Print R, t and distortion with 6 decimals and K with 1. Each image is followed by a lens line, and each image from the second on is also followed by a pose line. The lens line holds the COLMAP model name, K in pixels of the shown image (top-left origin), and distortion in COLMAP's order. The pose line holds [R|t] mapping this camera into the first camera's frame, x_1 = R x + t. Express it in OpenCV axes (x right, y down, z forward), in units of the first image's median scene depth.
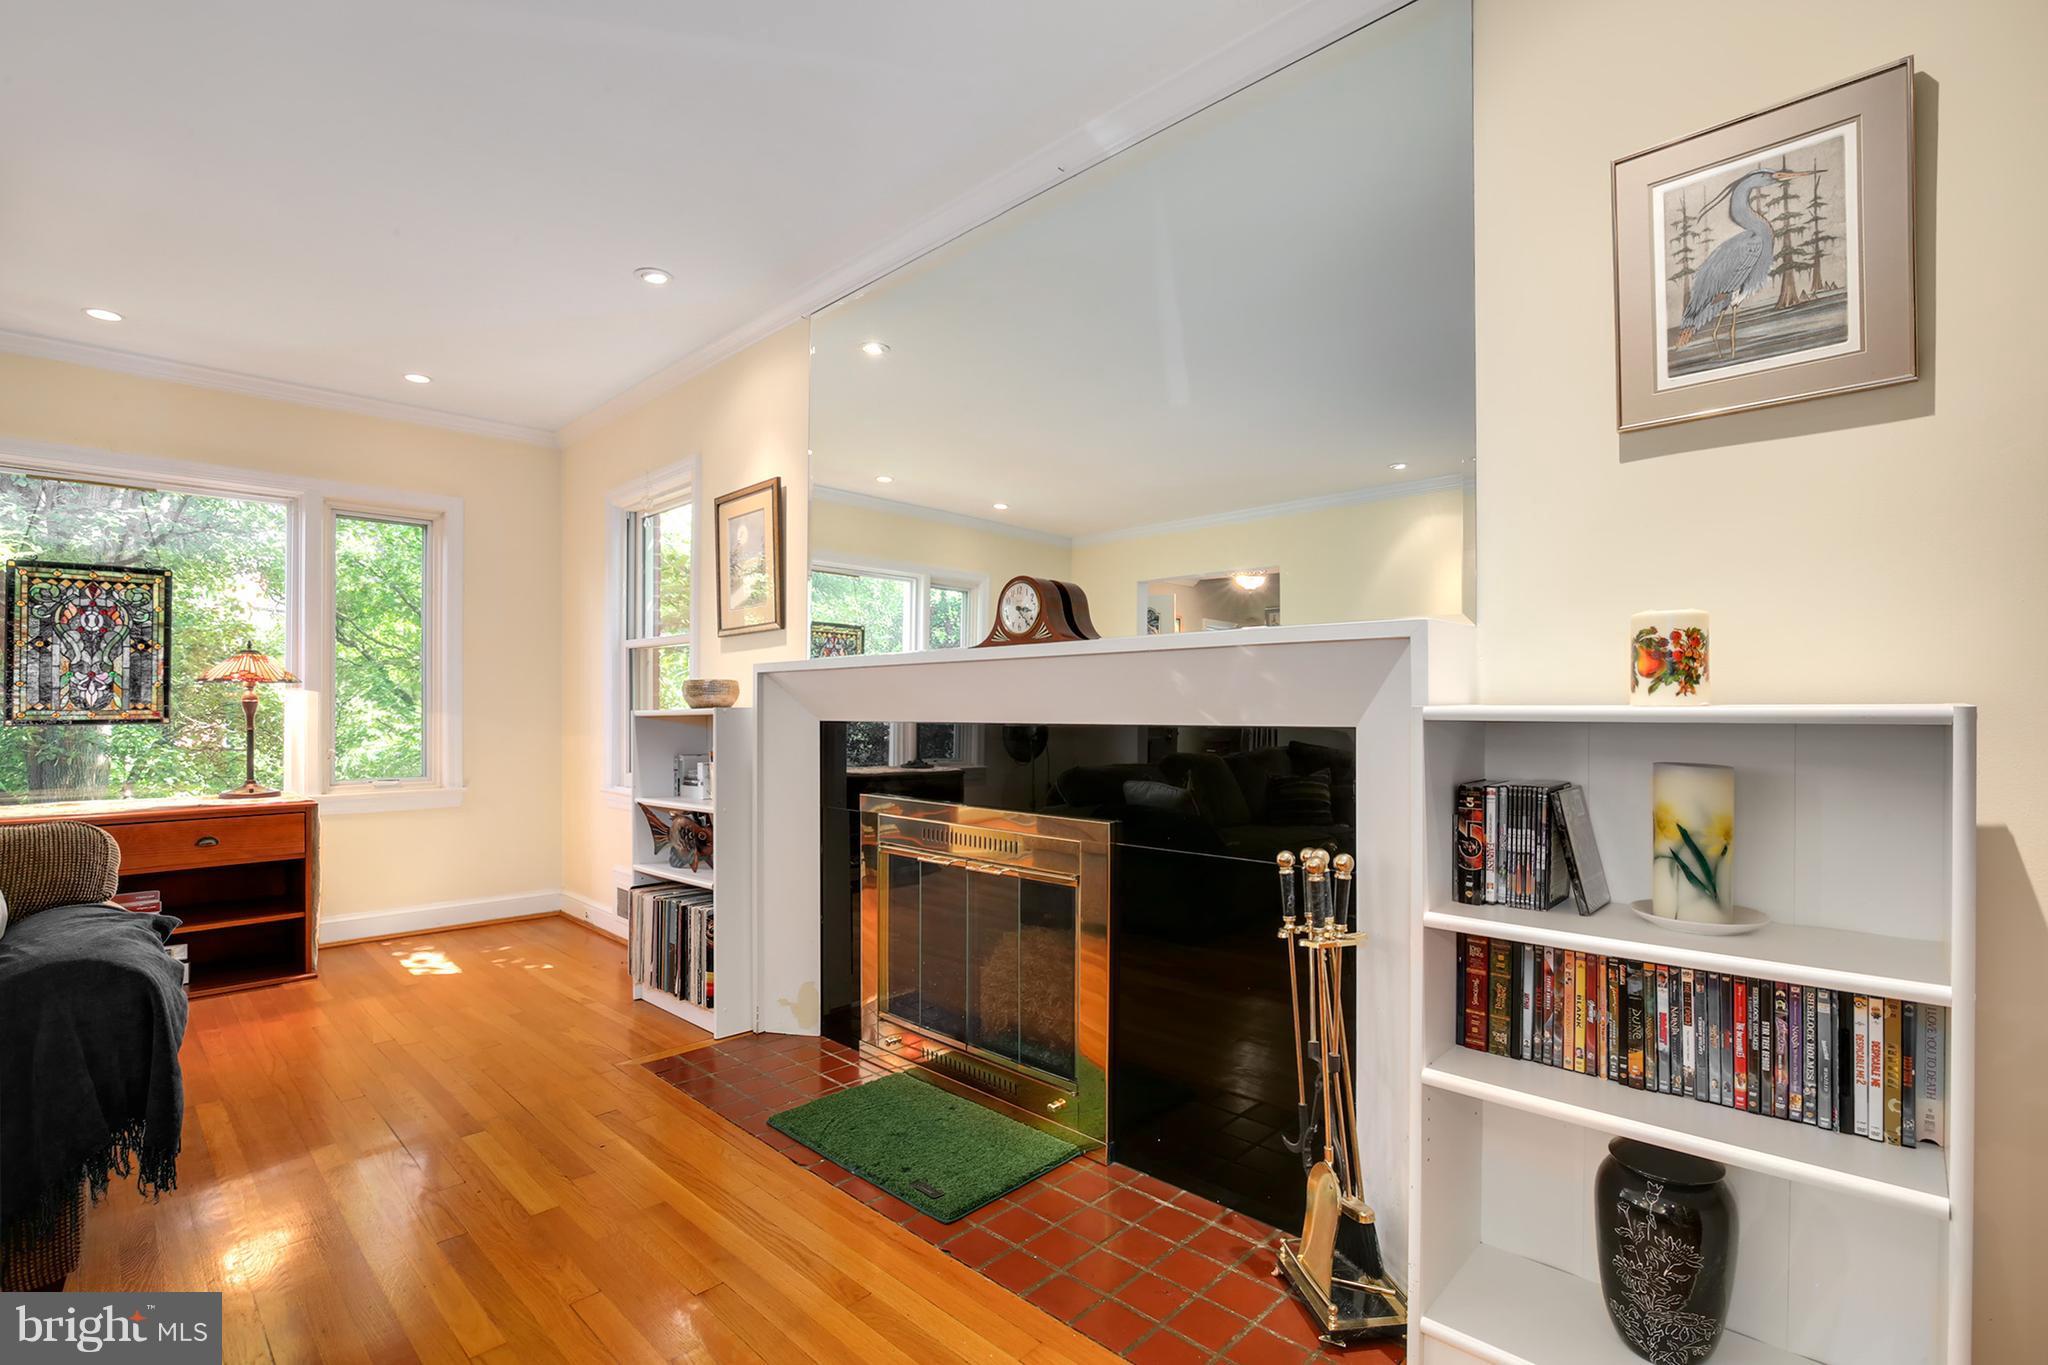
lens RADIAL K [[953.7, 0, 1010.6], [0, 953.7, 697.5], [0, 0, 1]] dist [-0.029012, -0.000141]
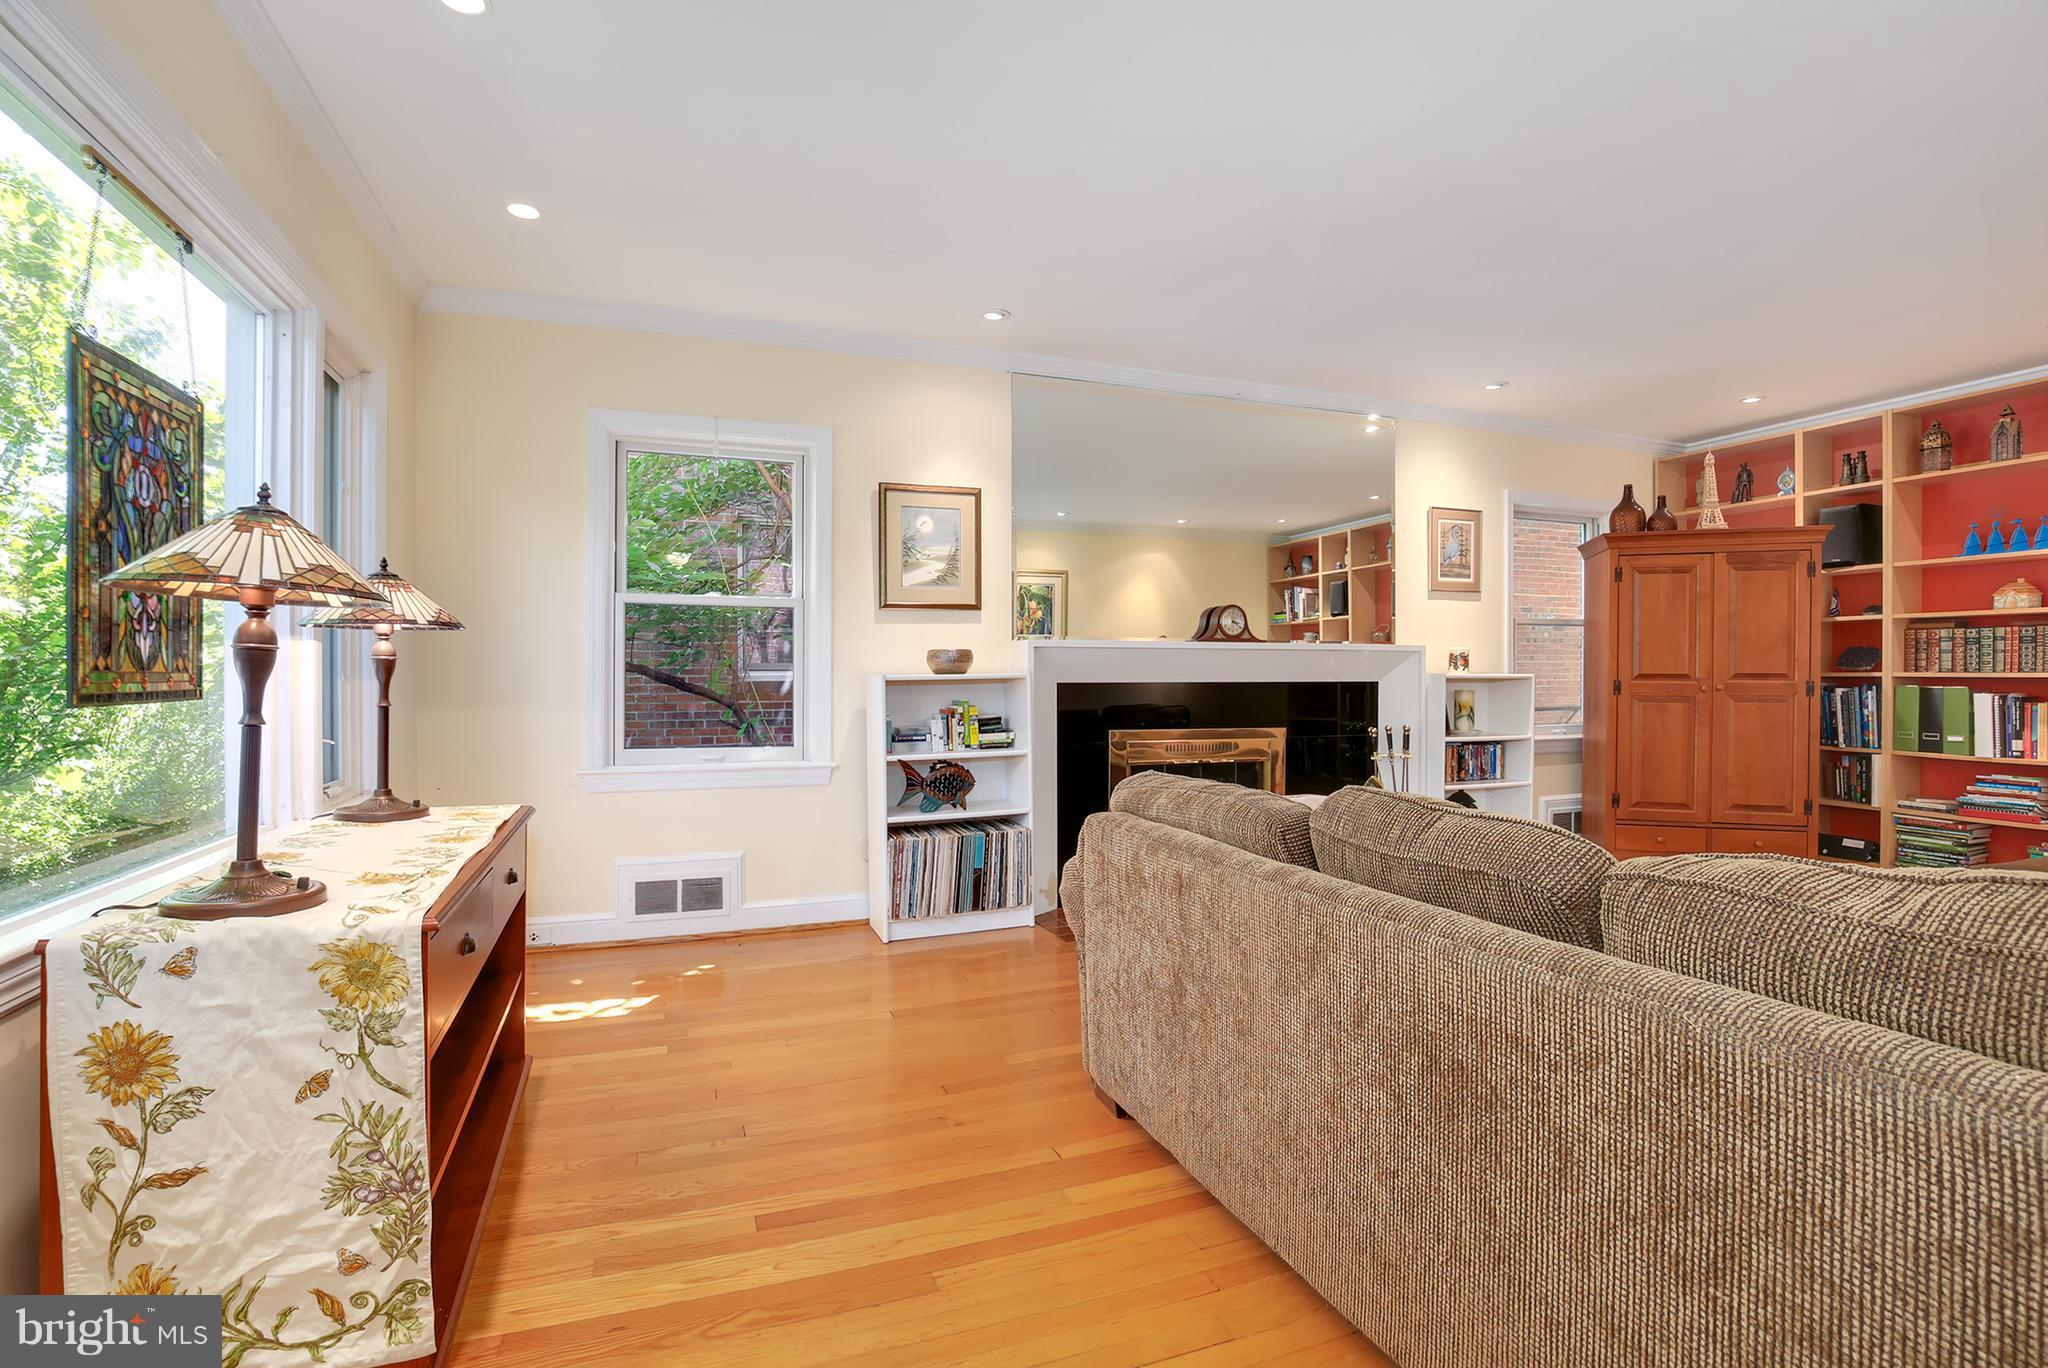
lens RADIAL K [[953.7, 0, 1024.9], [0, 953.7, 678.0], [0, 0, 1]] dist [-0.029012, -0.000141]
pose [[0.410762, 0.005724, 0.911725, -1.990057], [-0.008366, 0.999962, -0.002509, 0.028673], [-0.911704, -0.006596, 0.410794, 0.626858]]
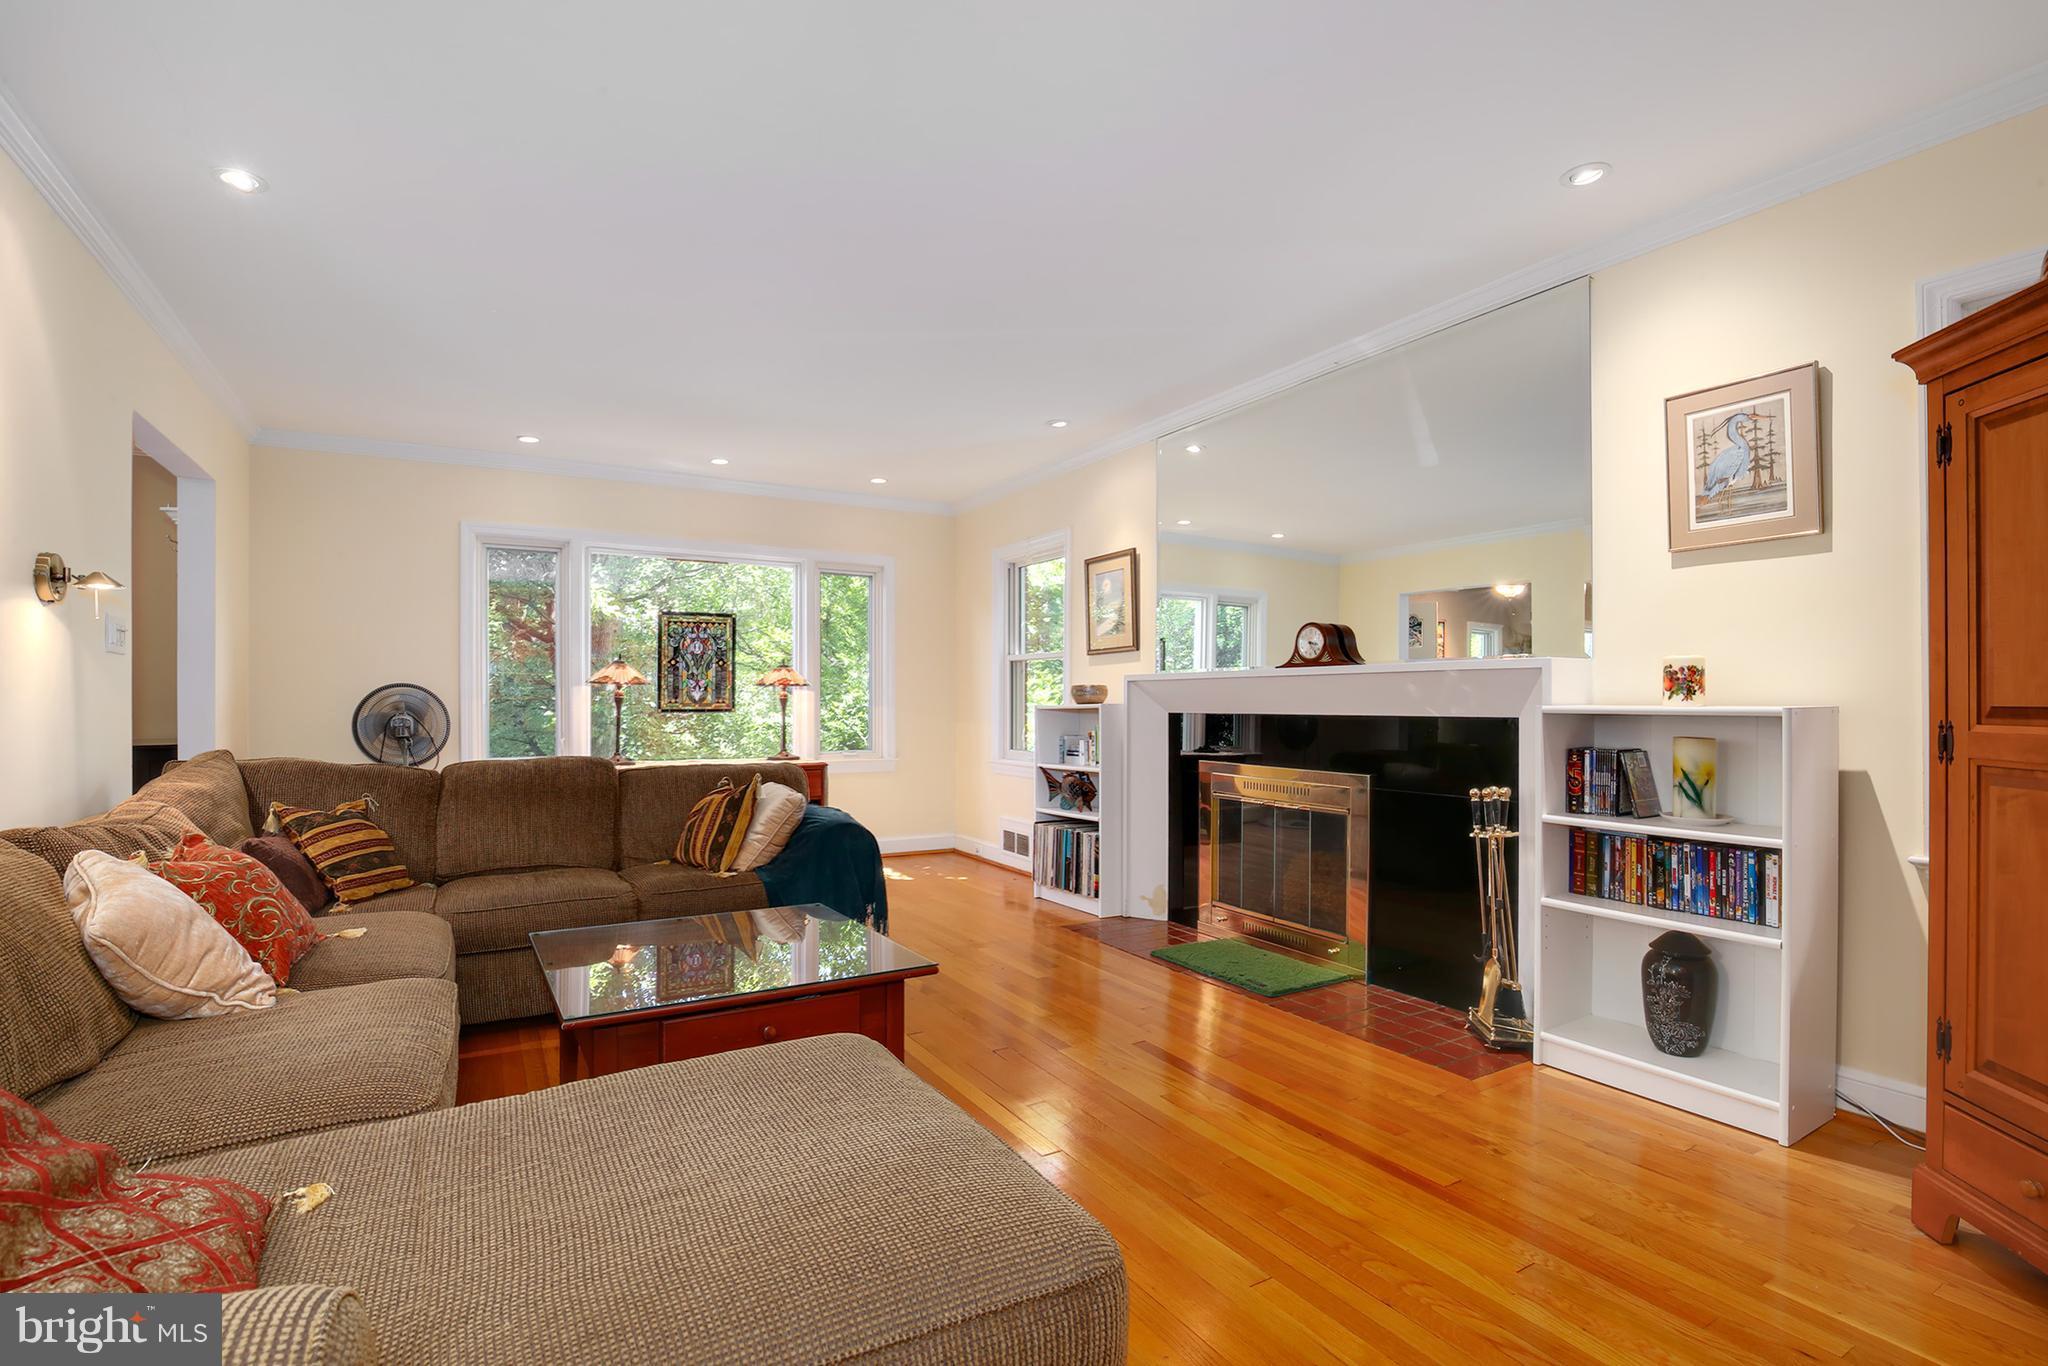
lens RADIAL K [[953.7, 0, 1006.5], [0, 953.7, 691.4], [0, 0, 1]] dist [-0.029012, -0.000141]
pose [[0.963672, 0.000919, -0.267087, -0.058642], [-0.000966, 1.000000, -0.000048, -0.011823], [0.267087, 0.000304, 0.963672, -0.707418]]
